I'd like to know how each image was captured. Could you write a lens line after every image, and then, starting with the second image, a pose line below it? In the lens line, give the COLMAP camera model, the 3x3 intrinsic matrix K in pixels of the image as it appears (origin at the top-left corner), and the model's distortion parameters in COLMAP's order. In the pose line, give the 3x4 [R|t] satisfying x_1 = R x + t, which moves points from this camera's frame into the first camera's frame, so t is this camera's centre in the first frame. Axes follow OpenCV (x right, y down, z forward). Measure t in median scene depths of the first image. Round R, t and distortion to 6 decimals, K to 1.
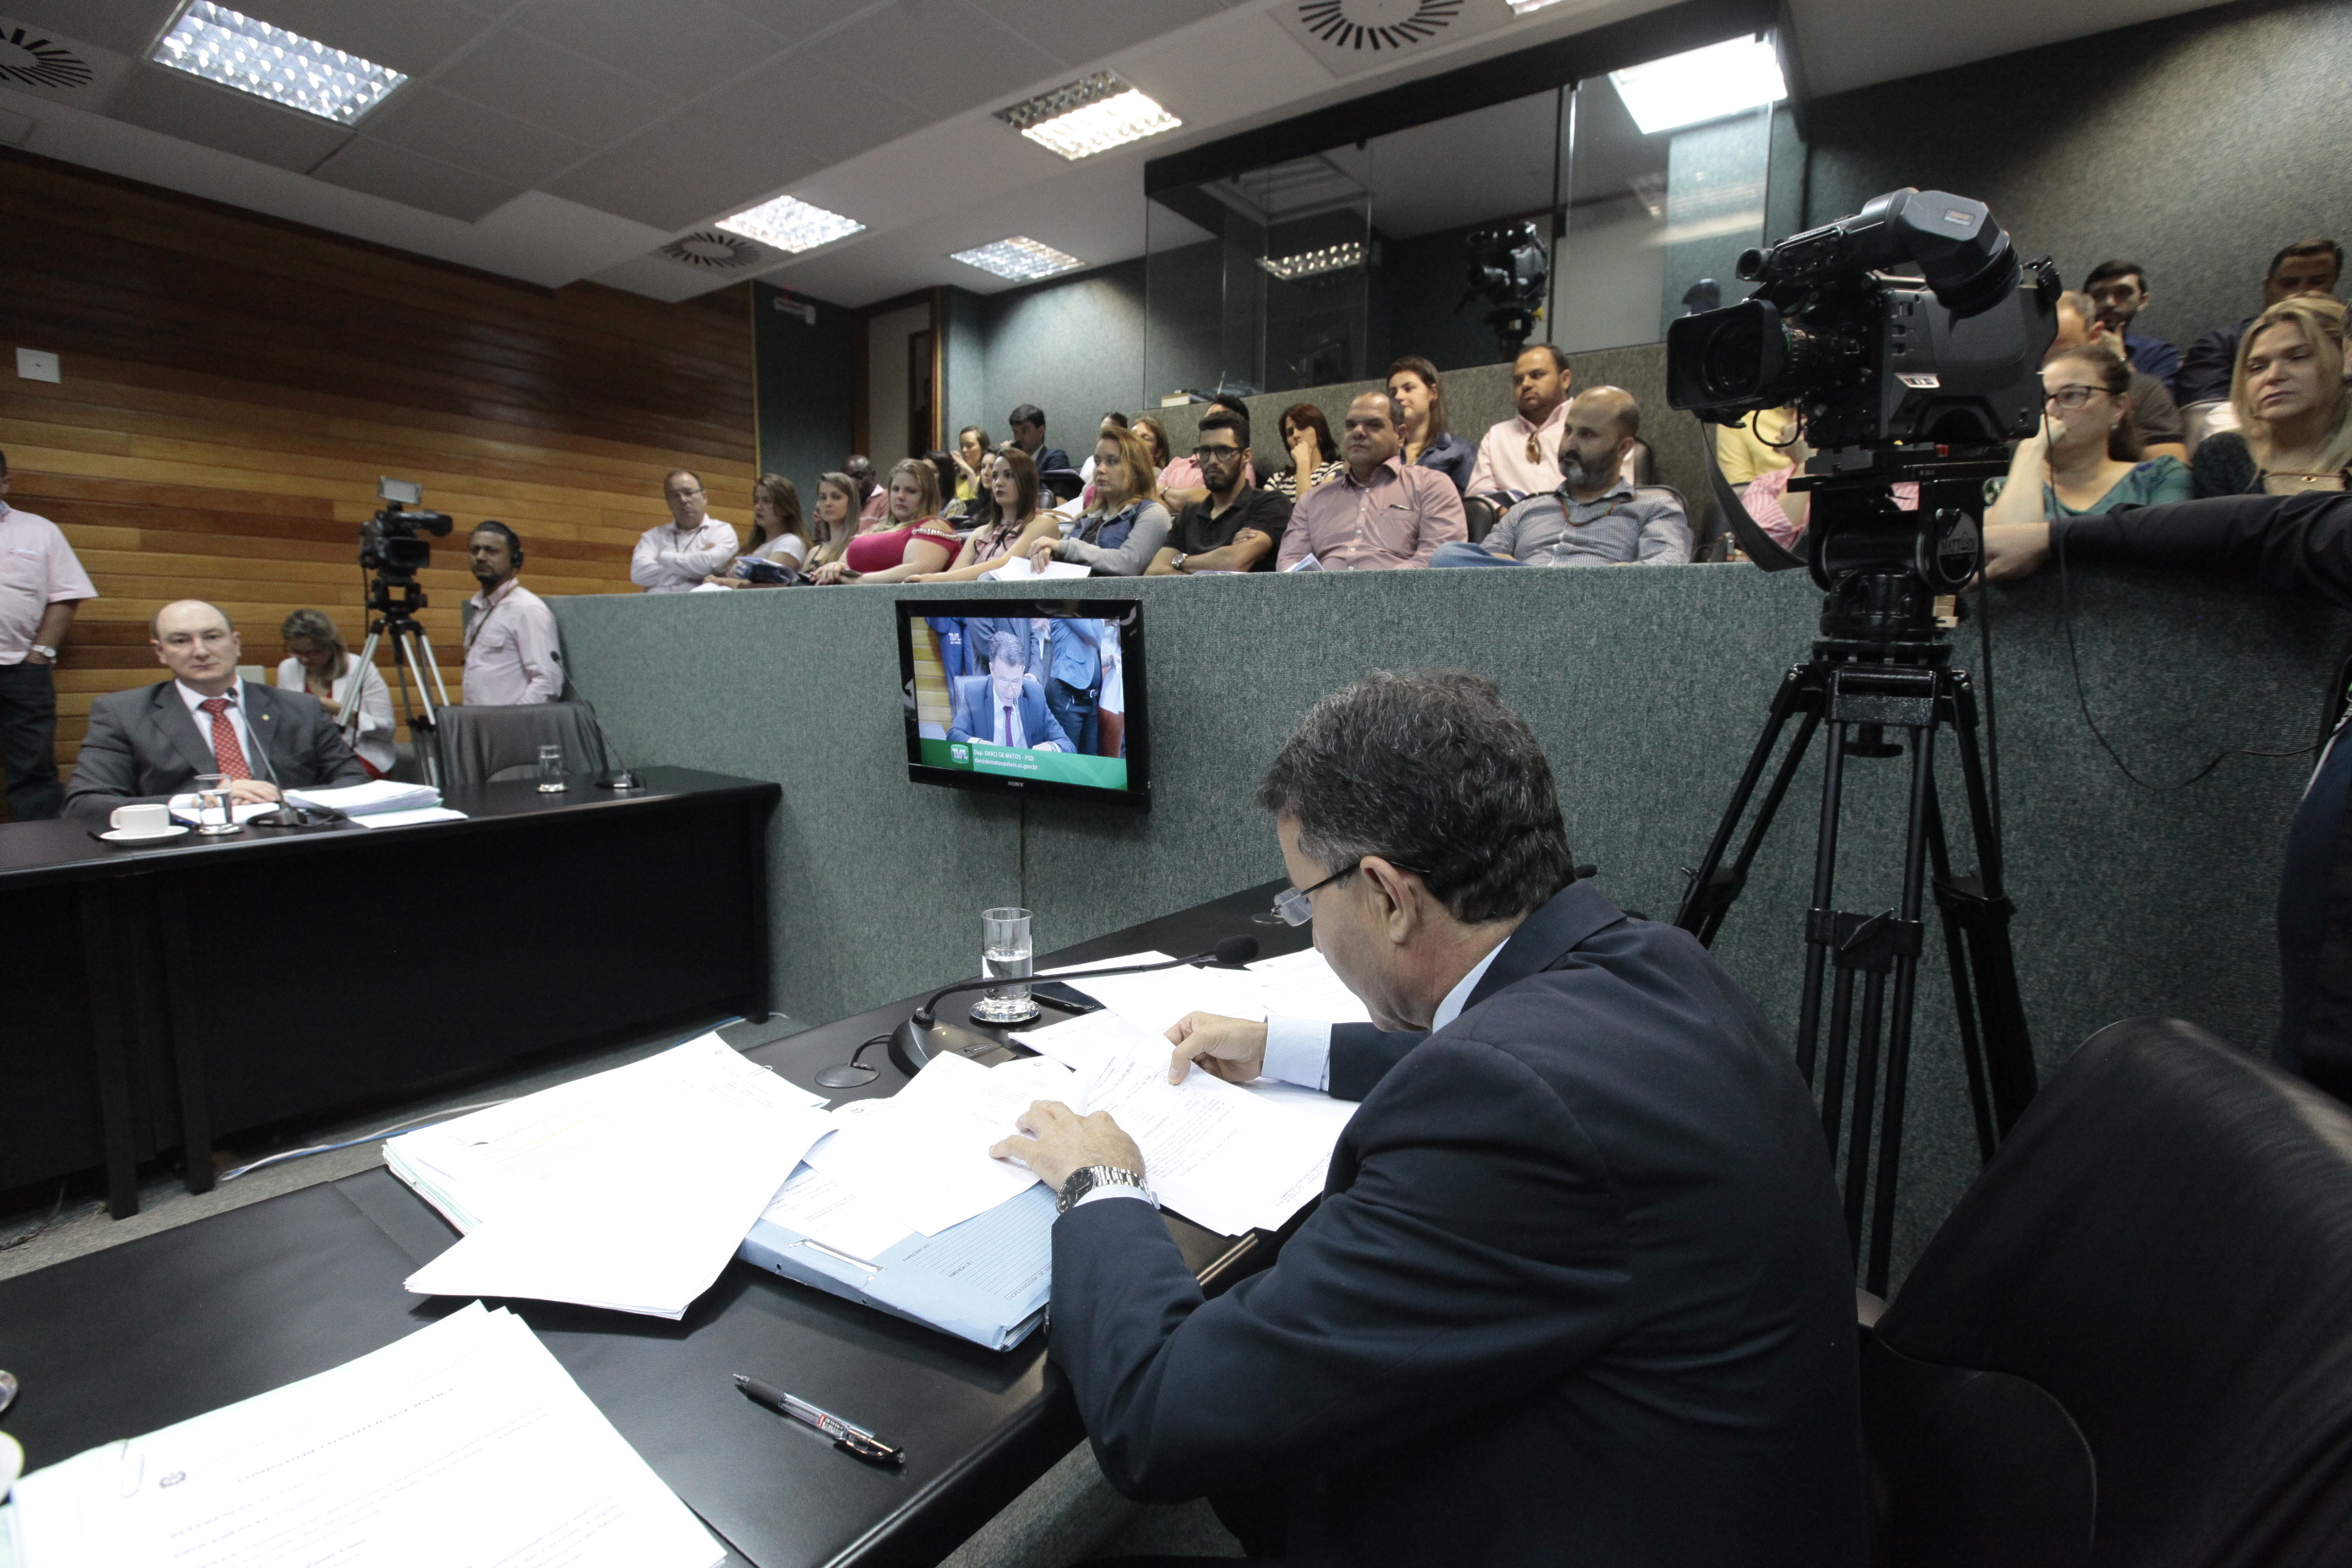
lens RADIAL K [[1078.0, 0, 1183.0], [0, 1078.0, 778.9], [0, 0, 1]] dist [-0.045471, 0.017640]
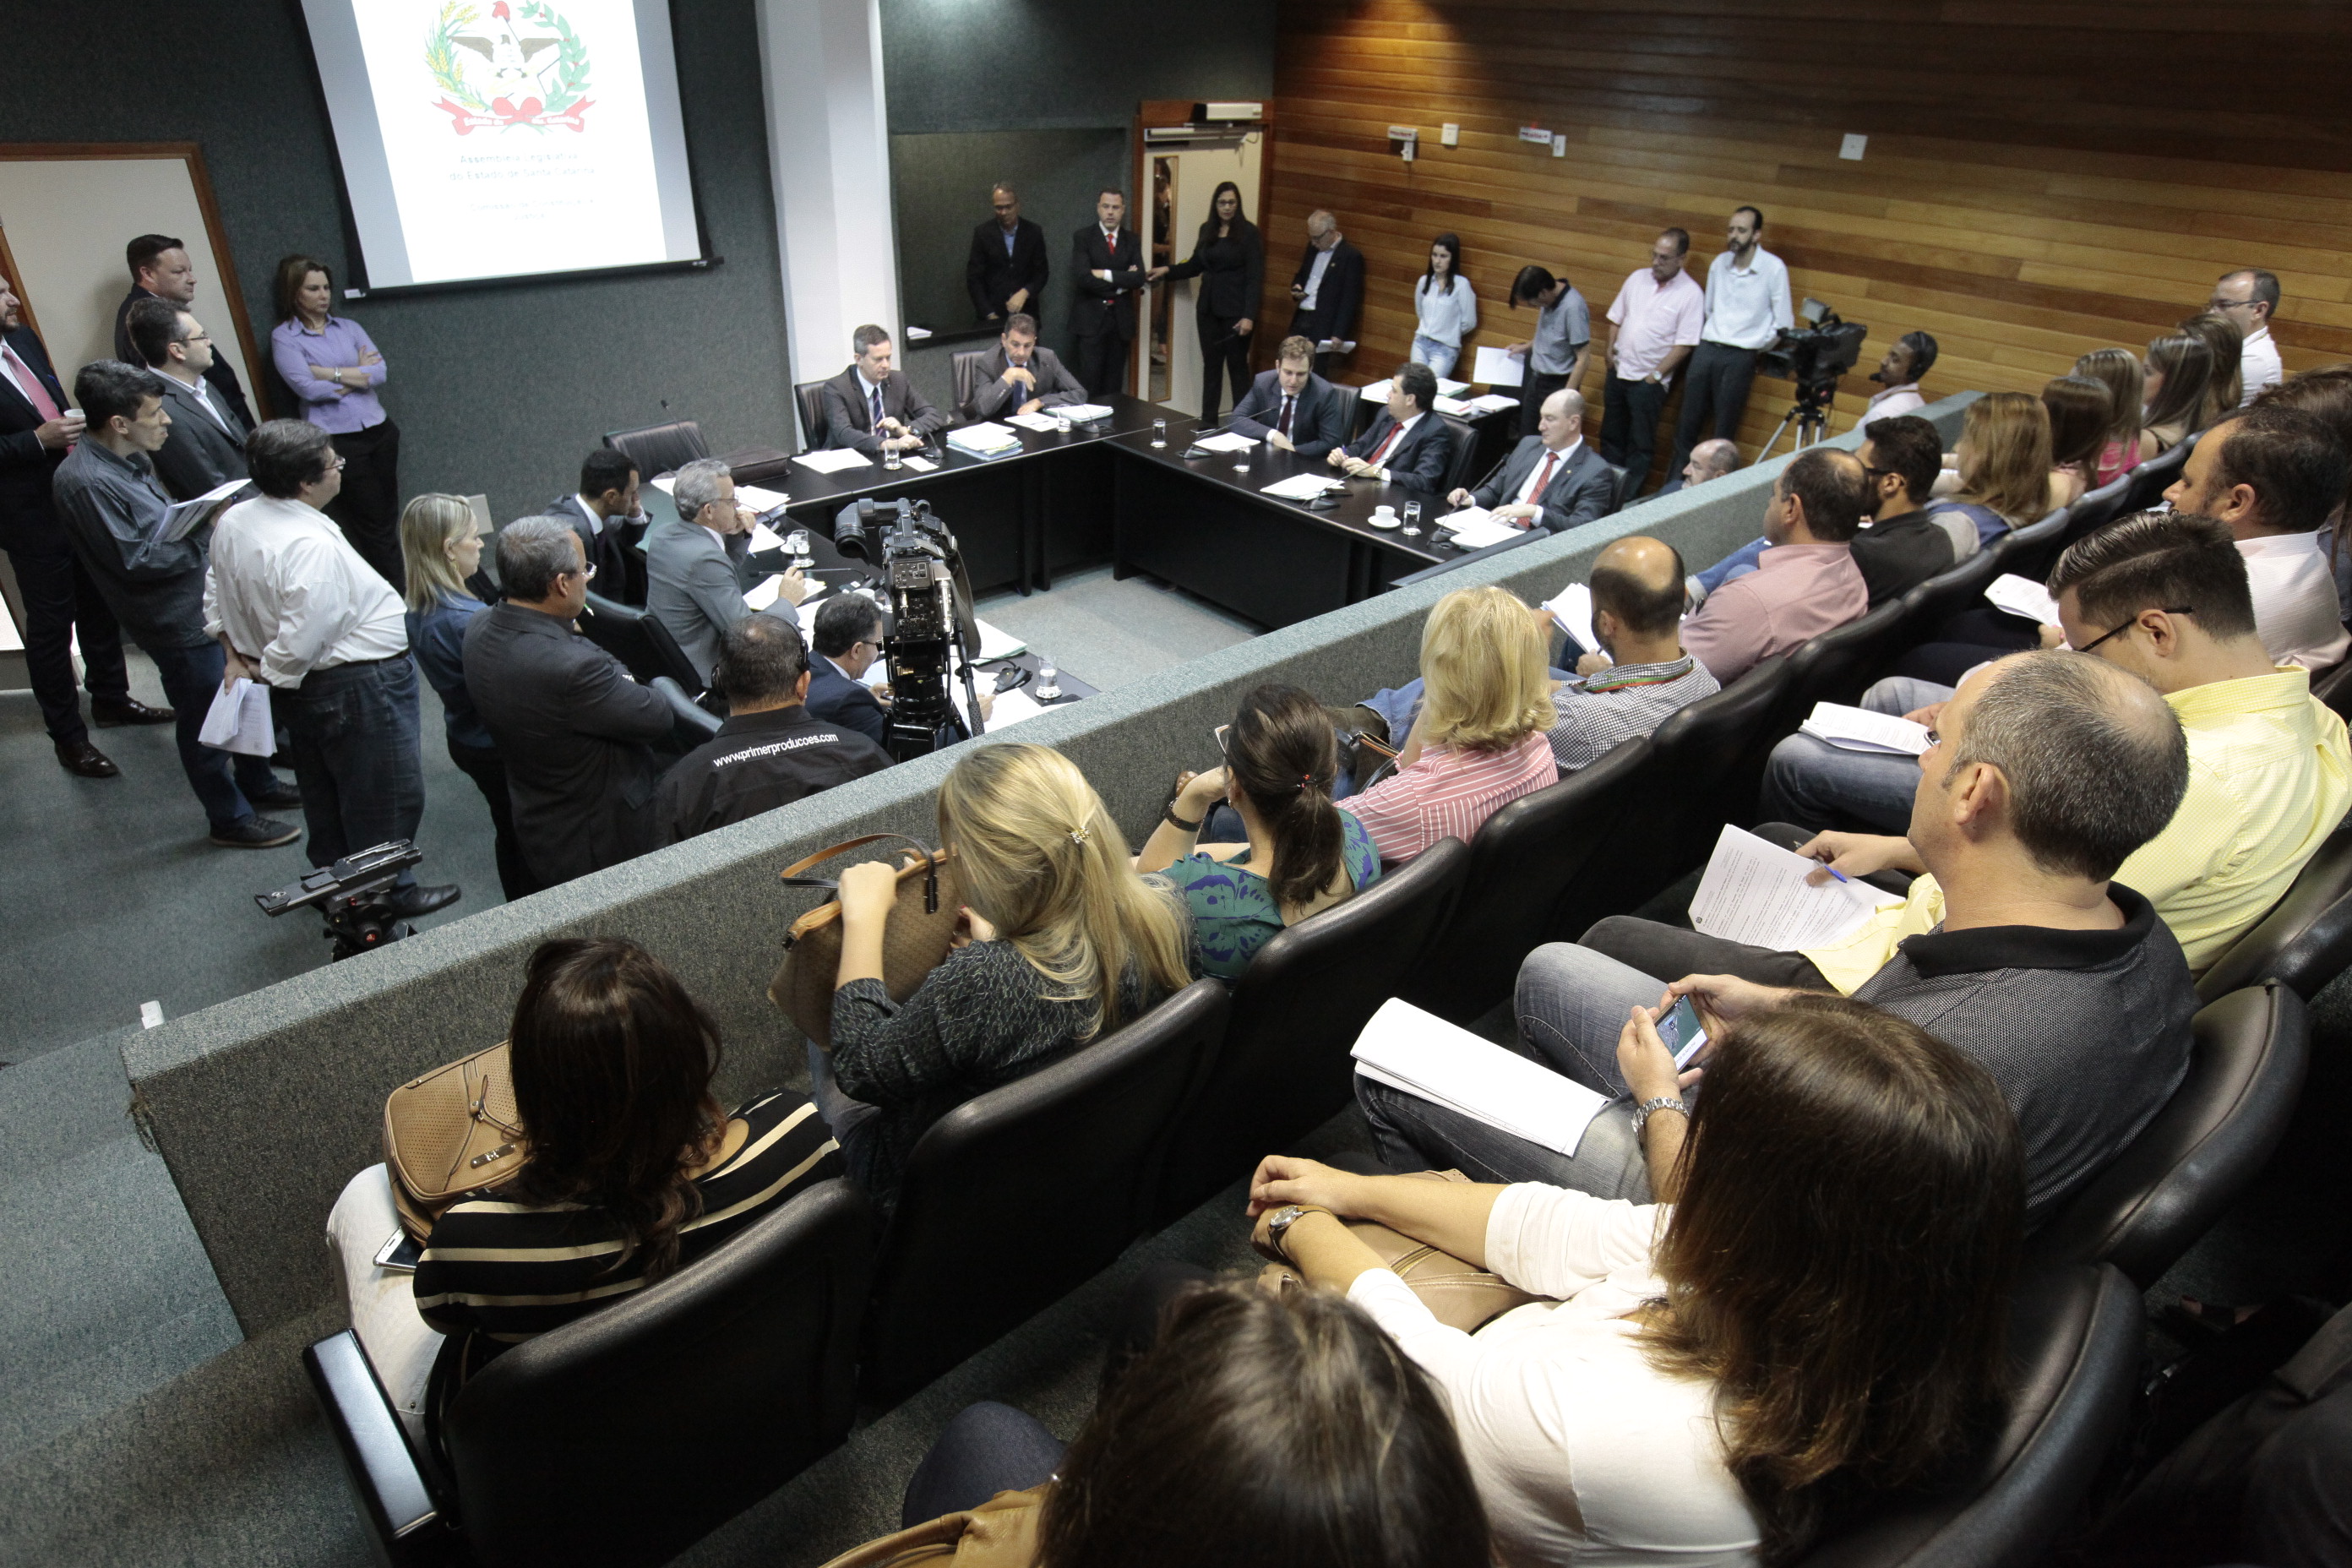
lens RADIAL K [[1383.3, 0, 1176.0], [0, 1383.3, 784.0], [0, 0, 1]] dist [-0.003948, 0.000163]
pose [[-0.194607, 0.467562, -0.862273, 1.136994], [-0.163664, 0.851278, 0.498538, -0.543501], [0.967131, 0.238142, -0.089142, 0.652076]]
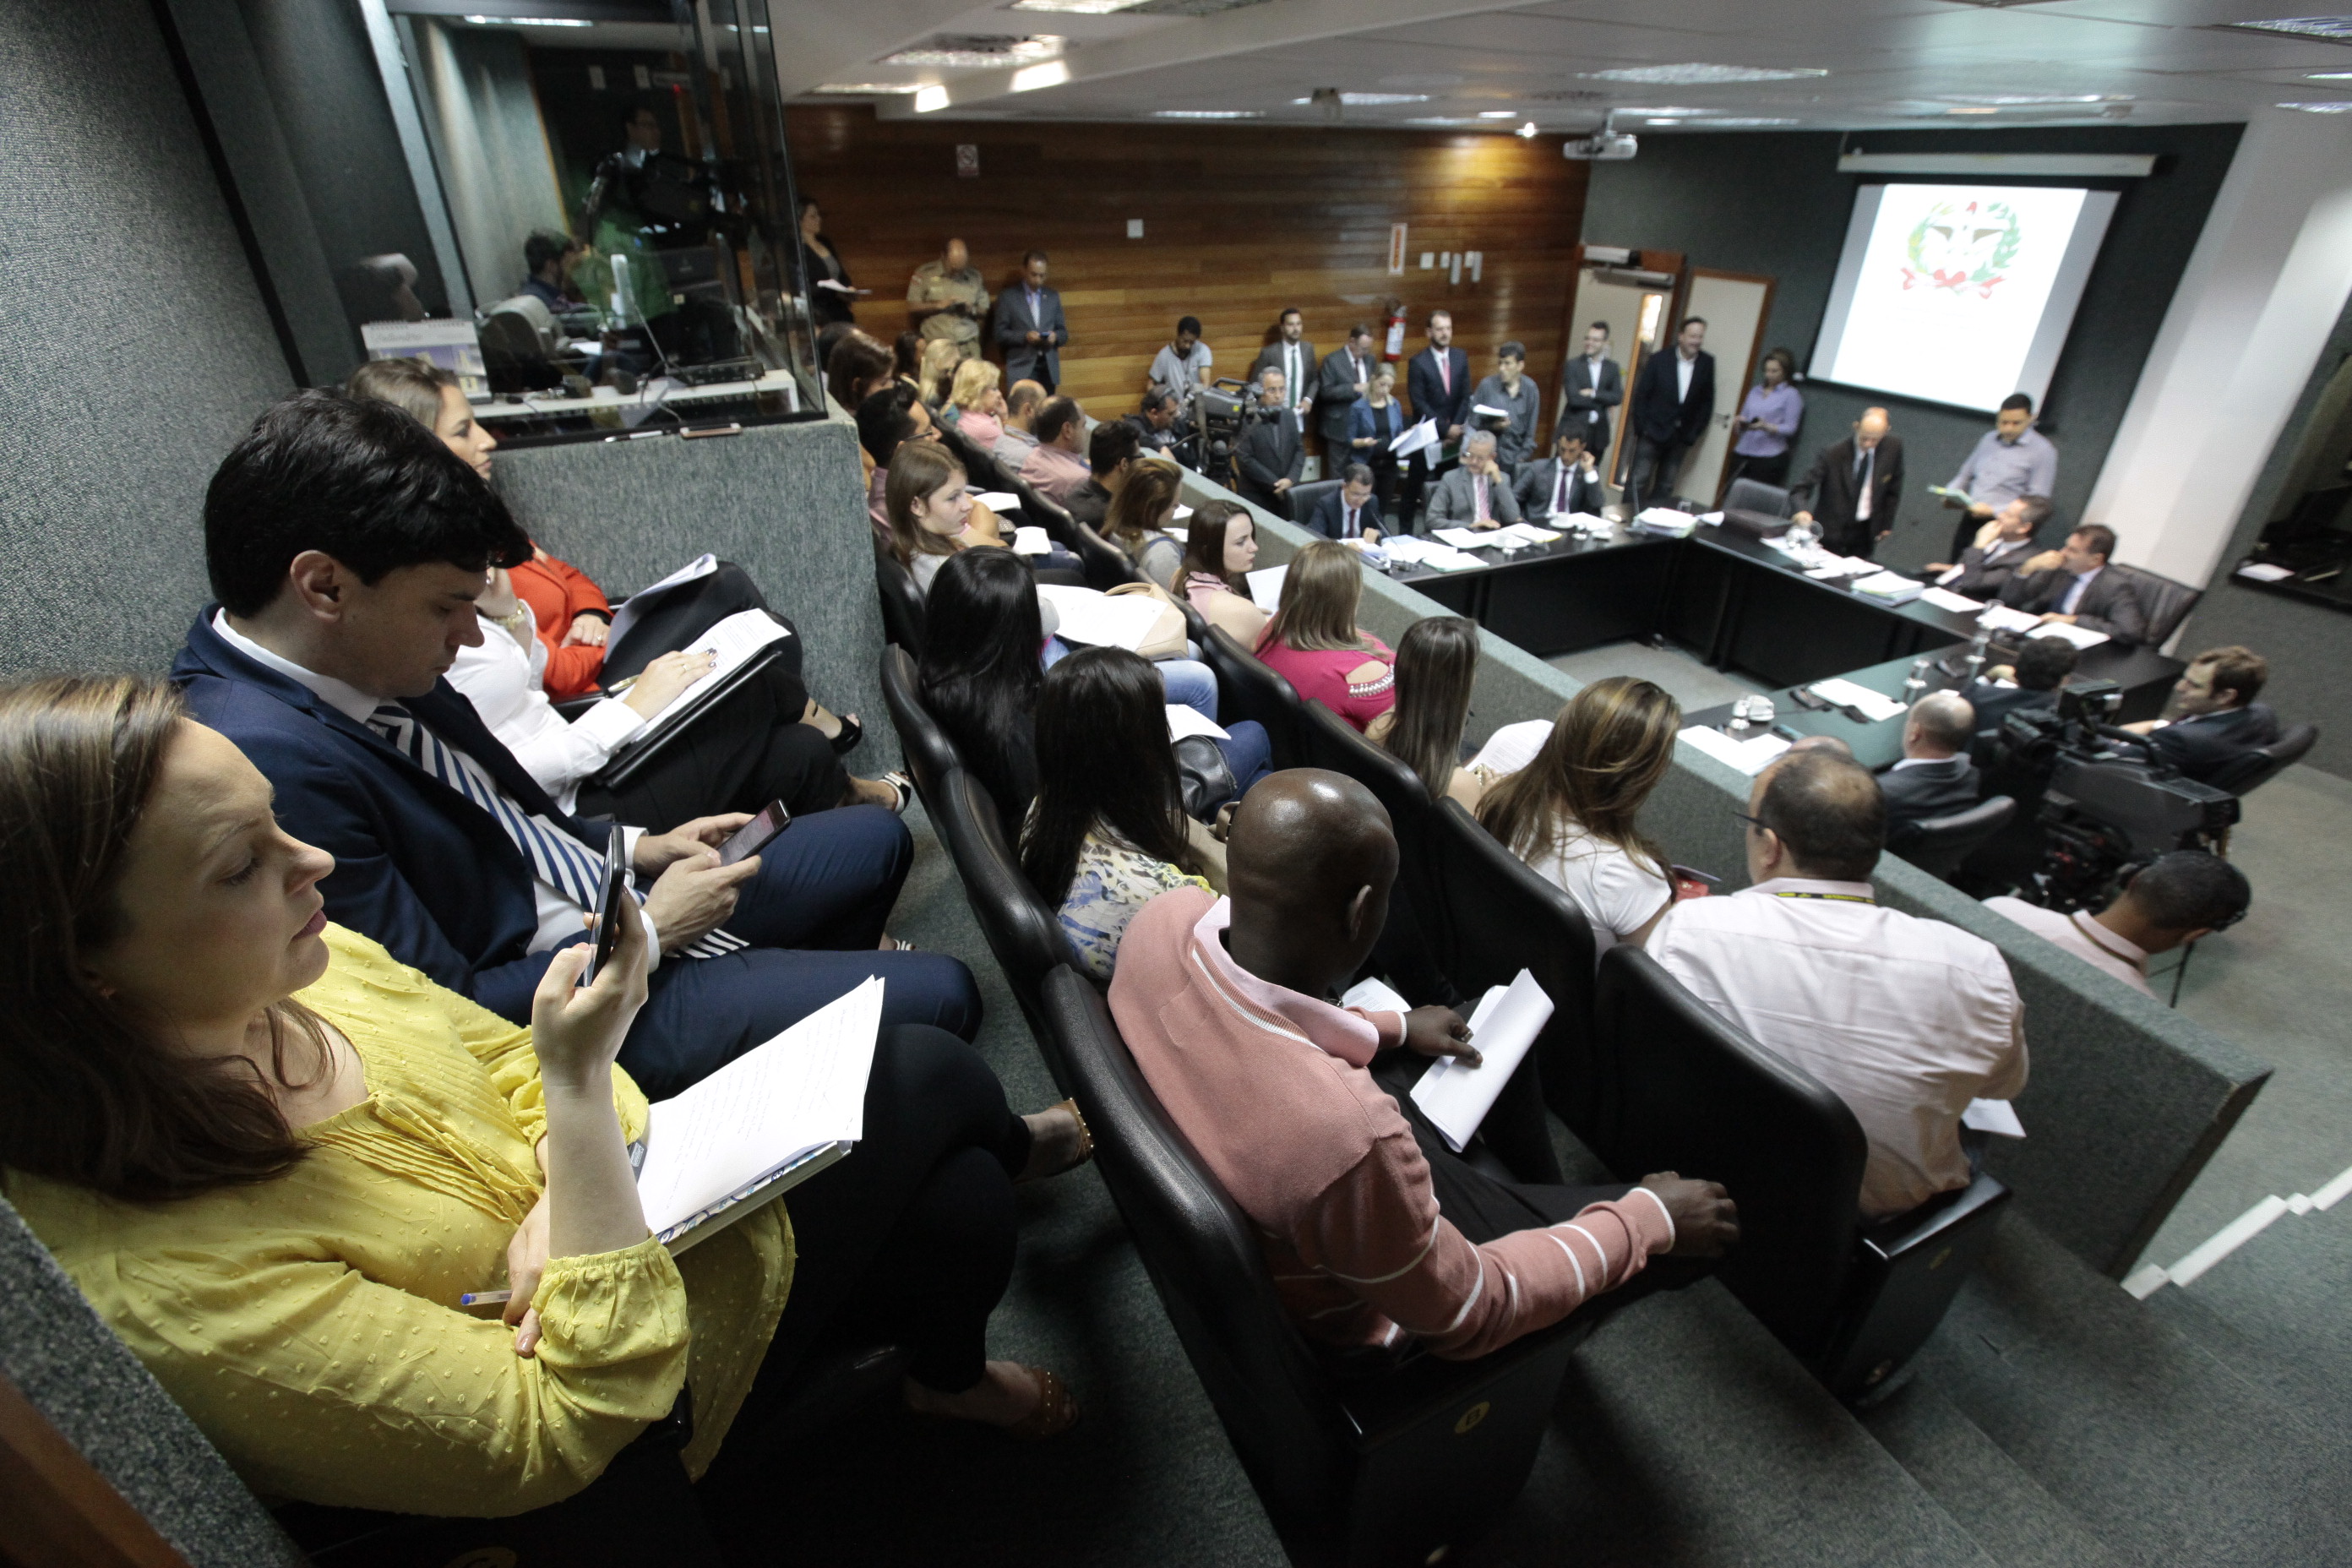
lens RADIAL K [[1078.0, 0, 1183.0], [0, 1078.0, 778.9], [0, 0, 1]] dist [-0.045471, 0.017640]
pose [[-0.870798, -0.262284, 0.415834, -0.636672], [0.044892, 0.799856, 0.598511, -0.738727], [-0.489587, 0.539849, -0.684739, 1.992678]]
